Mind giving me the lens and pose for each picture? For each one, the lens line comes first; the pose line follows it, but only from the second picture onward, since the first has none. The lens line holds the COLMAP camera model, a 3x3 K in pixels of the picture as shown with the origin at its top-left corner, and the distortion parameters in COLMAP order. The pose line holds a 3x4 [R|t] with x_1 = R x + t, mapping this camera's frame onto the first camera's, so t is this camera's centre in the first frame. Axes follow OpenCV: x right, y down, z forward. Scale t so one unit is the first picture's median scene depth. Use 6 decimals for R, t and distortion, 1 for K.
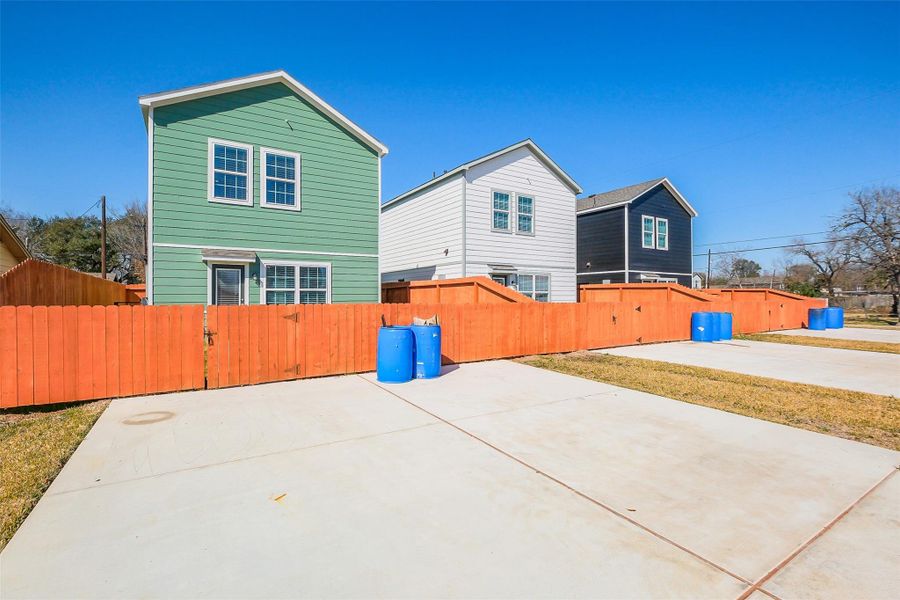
lens RADIAL K [[407.2, 0, 449.4], [0, 407.2, 297.3], [0, 0, 1]] dist [0.002637, 0.001186]
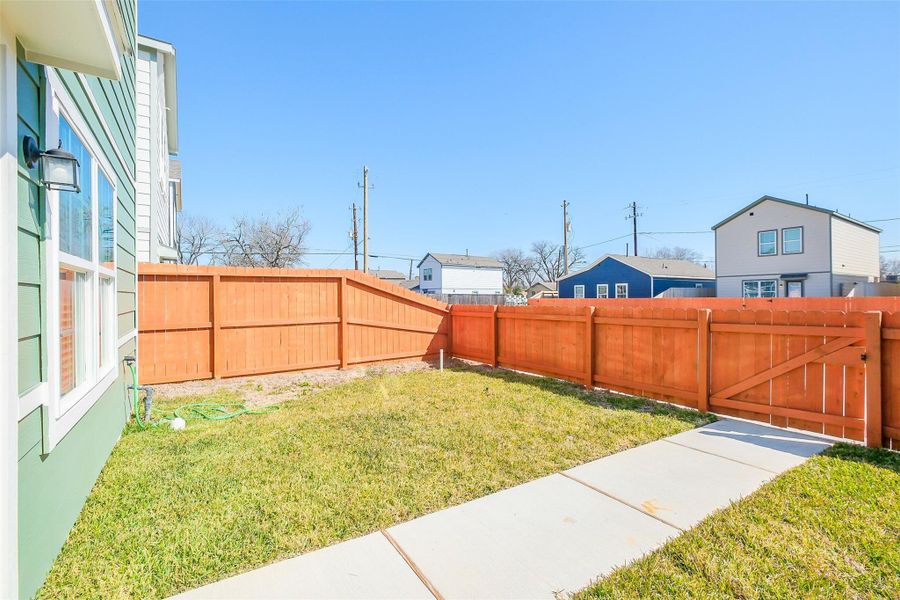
lens RADIAL K [[395.3, 0, 451.2], [0, 395.3, 297.2], [0, 0, 1]] dist [0.000714, 0.000233]
pose [[-0.031208, 0.000759, 0.999513, -0.587461], [0.009168, 0.999958, -0.000473, -0.001859], [-0.999471, 0.009149, -0.031213, 0.814121]]
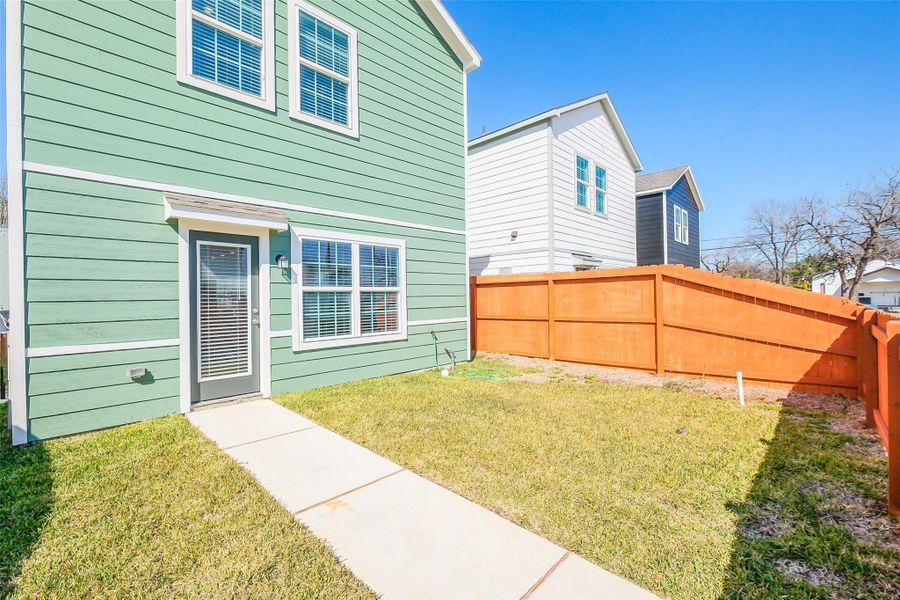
lens RADIAL K [[395.3, 0, 451.2], [0, 395.3, 297.2], [0, 0, 1]] dist [0.000714, 0.000233]
pose [[0.970260, -0.013796, 0.241672, -0.375599], [0.015009, 0.999882, -0.003181, -0.004324], [-0.241600, 0.006714, 0.970353, 0.477927]]
